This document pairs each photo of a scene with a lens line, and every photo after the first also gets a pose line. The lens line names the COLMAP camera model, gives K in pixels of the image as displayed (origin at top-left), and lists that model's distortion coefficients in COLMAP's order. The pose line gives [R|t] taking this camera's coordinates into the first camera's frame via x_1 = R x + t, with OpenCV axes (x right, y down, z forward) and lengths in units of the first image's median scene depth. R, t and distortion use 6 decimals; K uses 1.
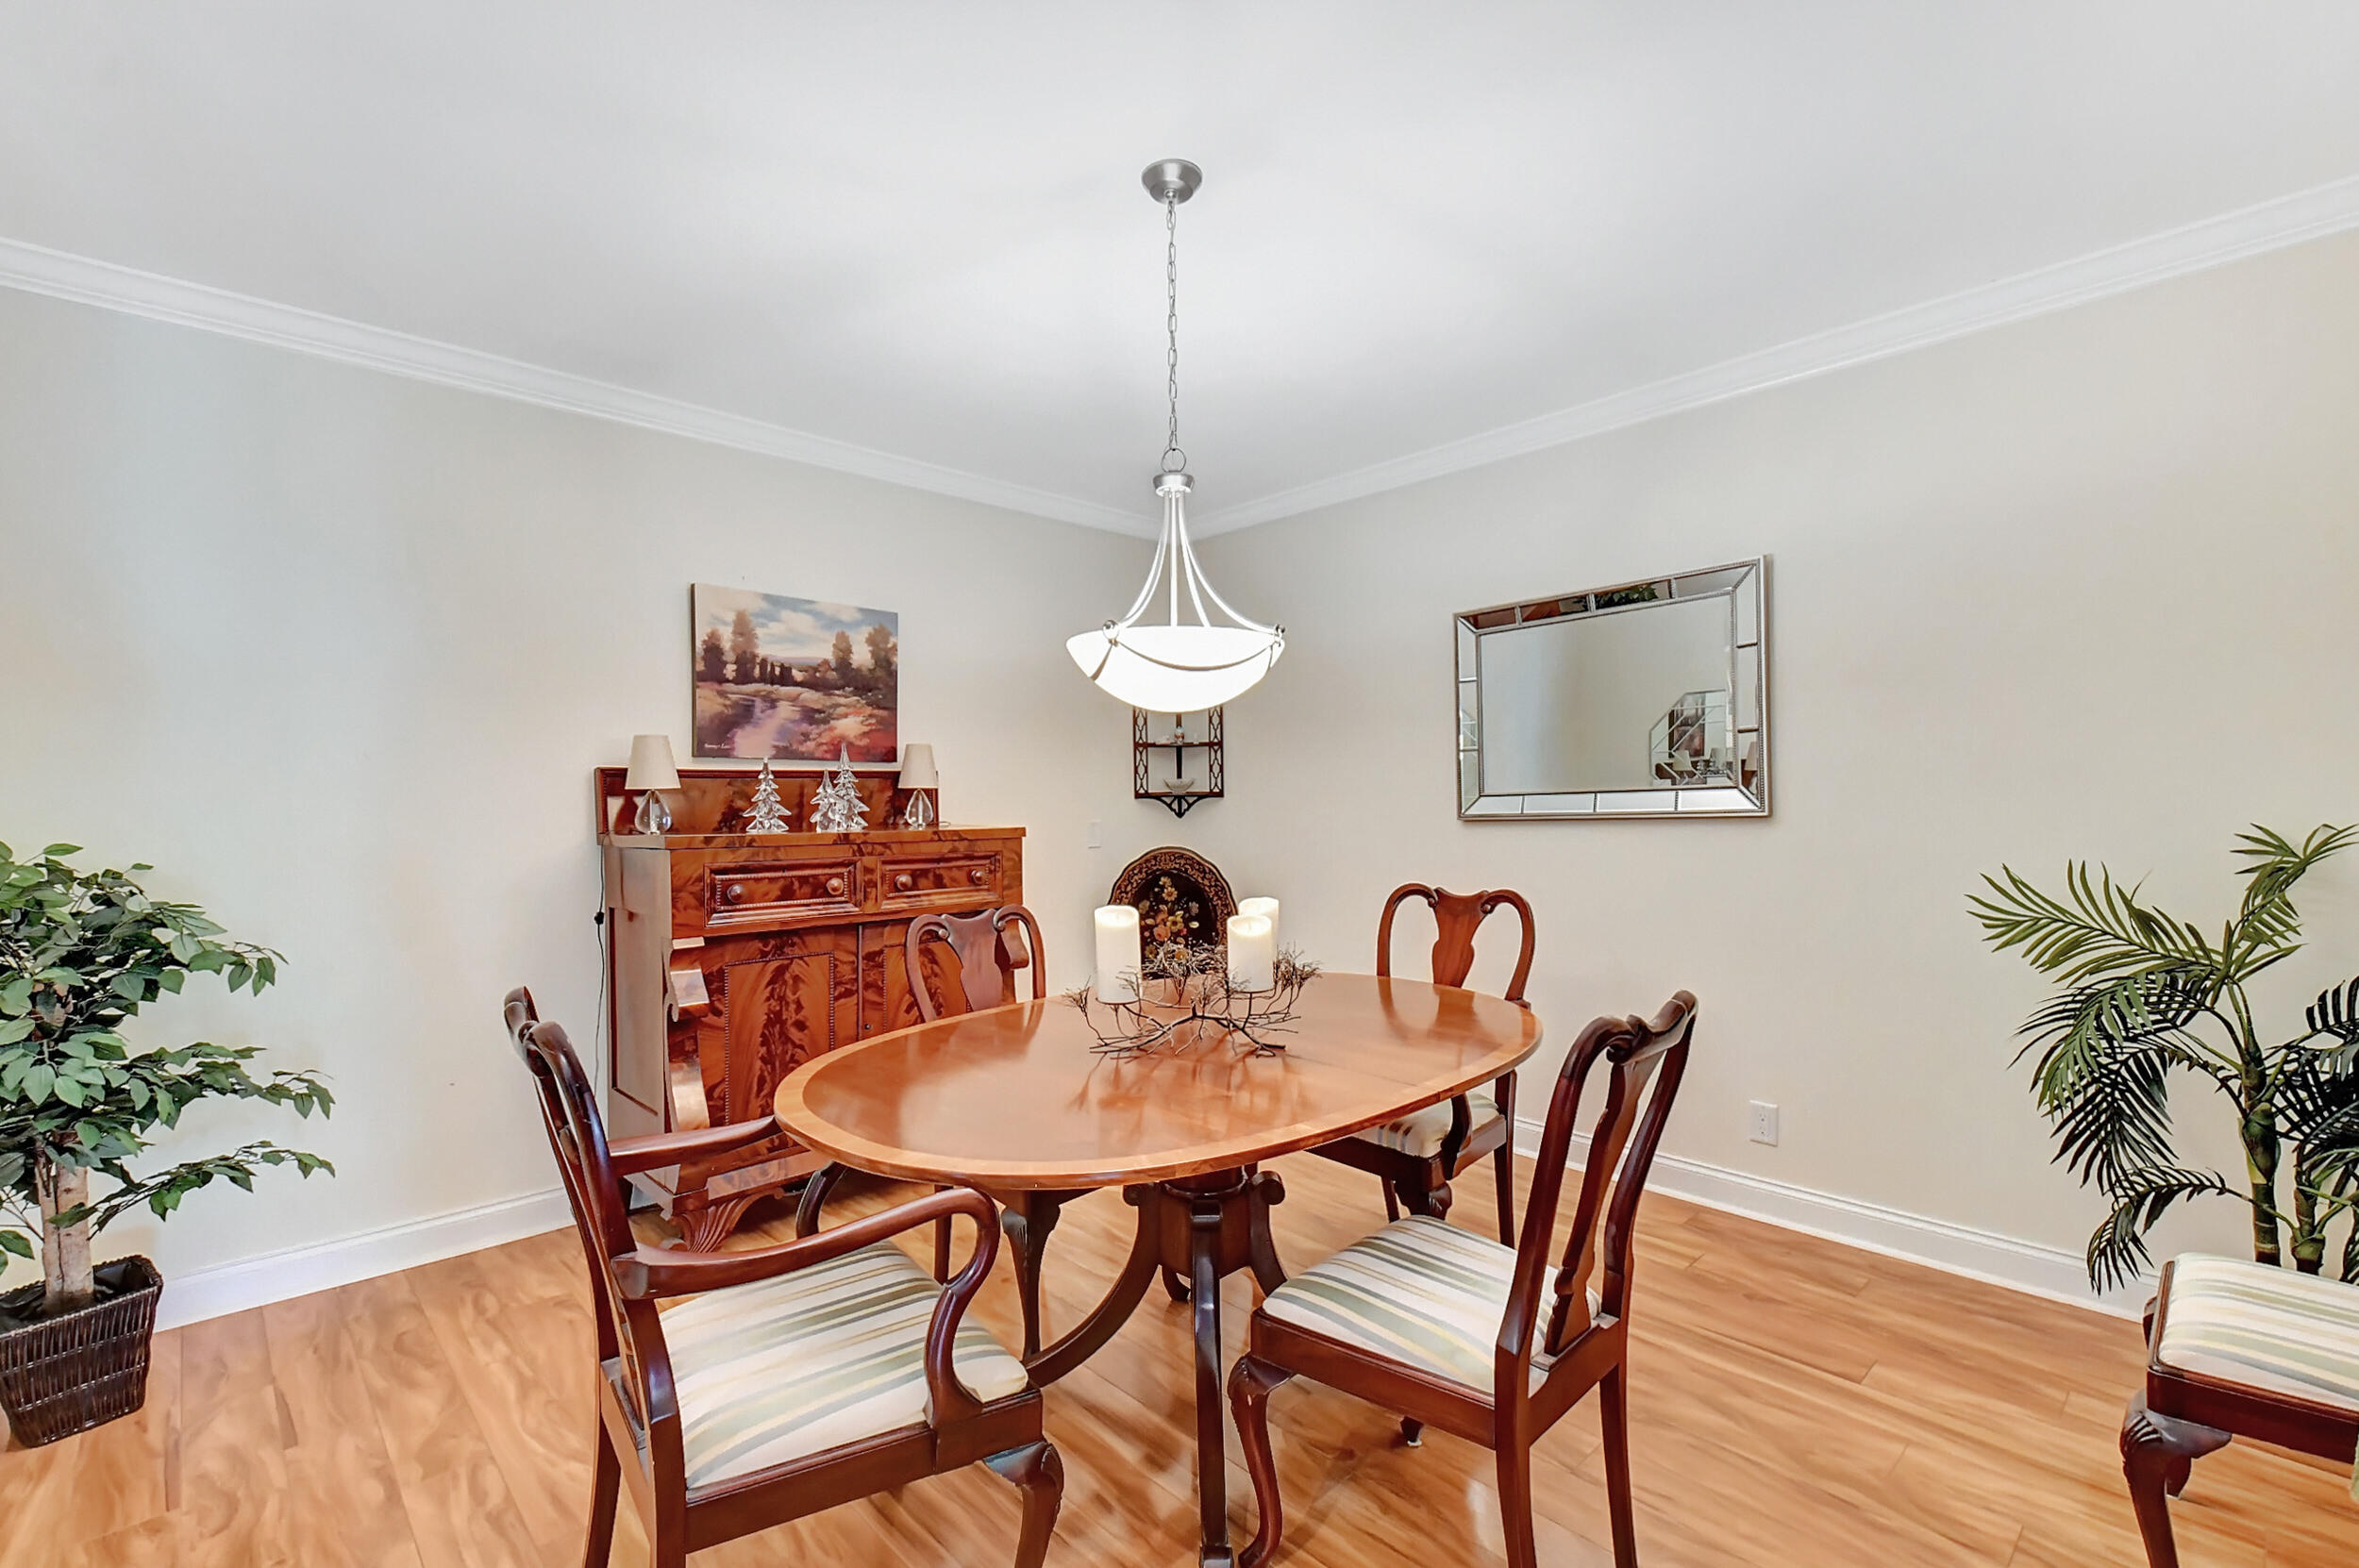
lens RADIAL K [[1037.7, 0, 1216.6], [0, 1037.7, 811.0], [0, 0, 1]] dist [0.021060, -0.015358]
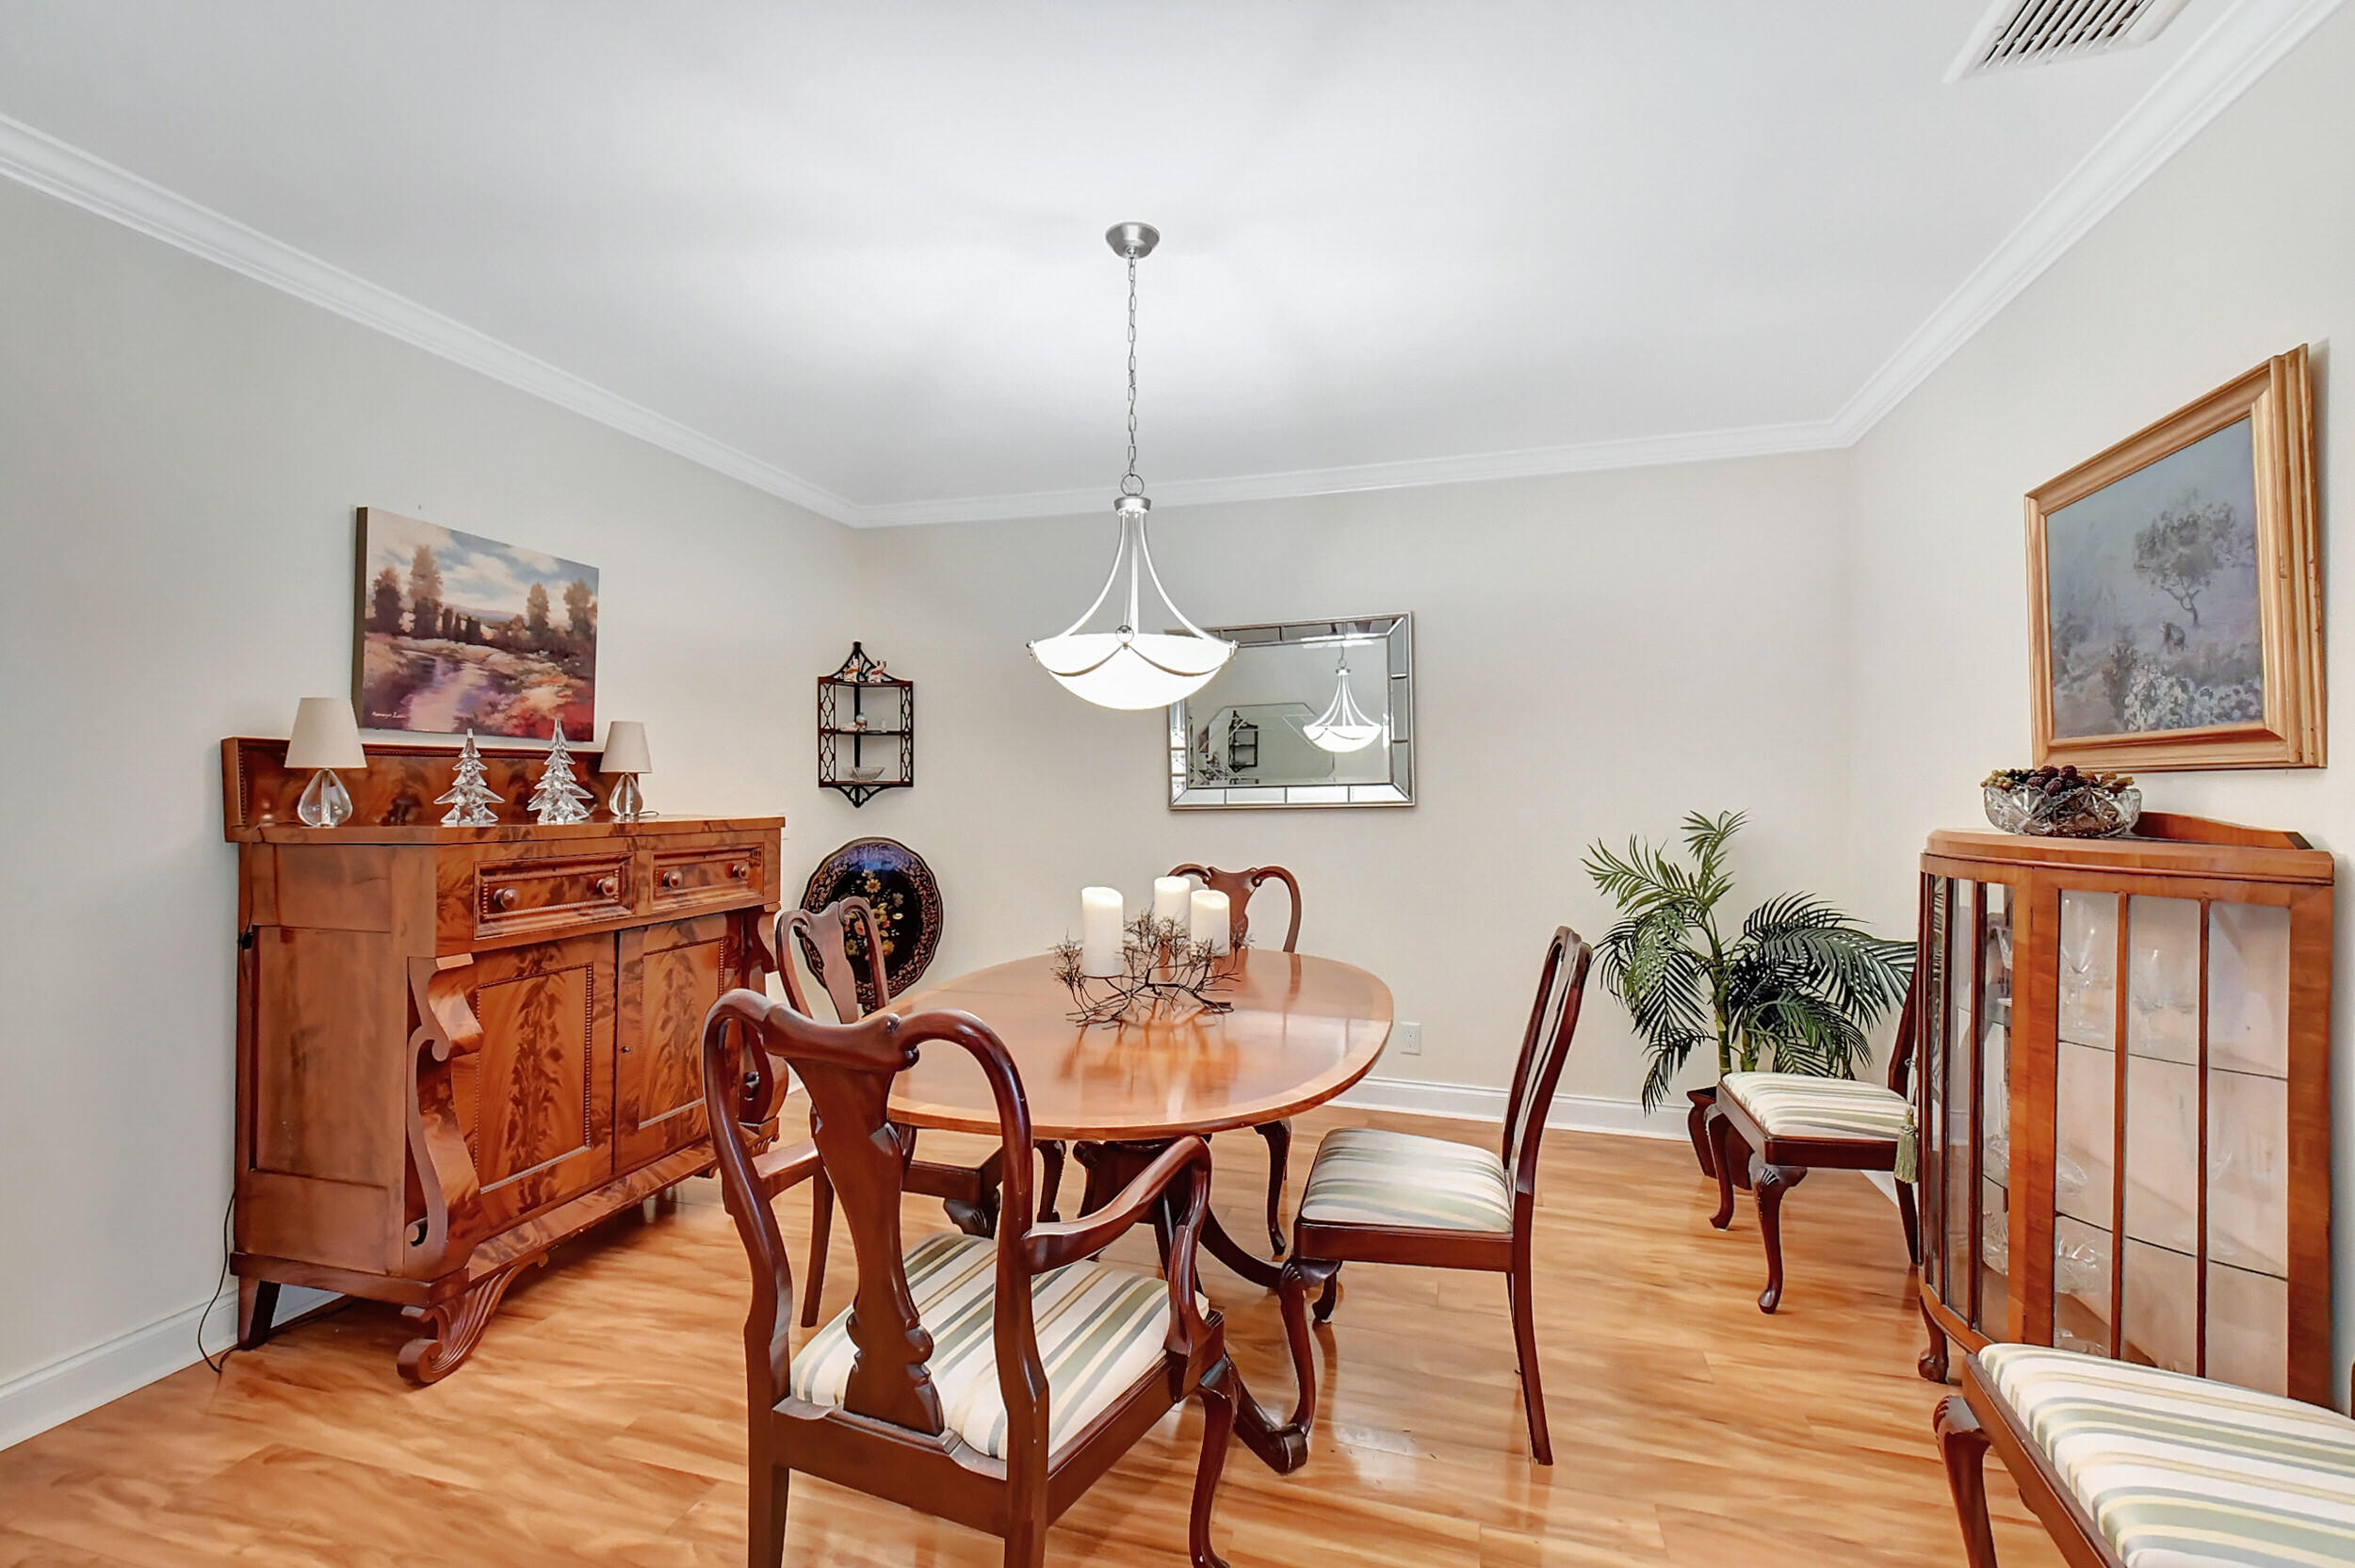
lens RADIAL K [[1035.9, 0, 1190.0], [0, 1035.9, 764.8], [0, 0, 1]] dist [0.021060, -0.015358]
pose [[0.858190, 0.022206, 0.512852, -0.365951], [-0.003143, 0.999272, -0.038008, 0.003642], [-0.513323, 0.031007, 0.857635, 0.014475]]
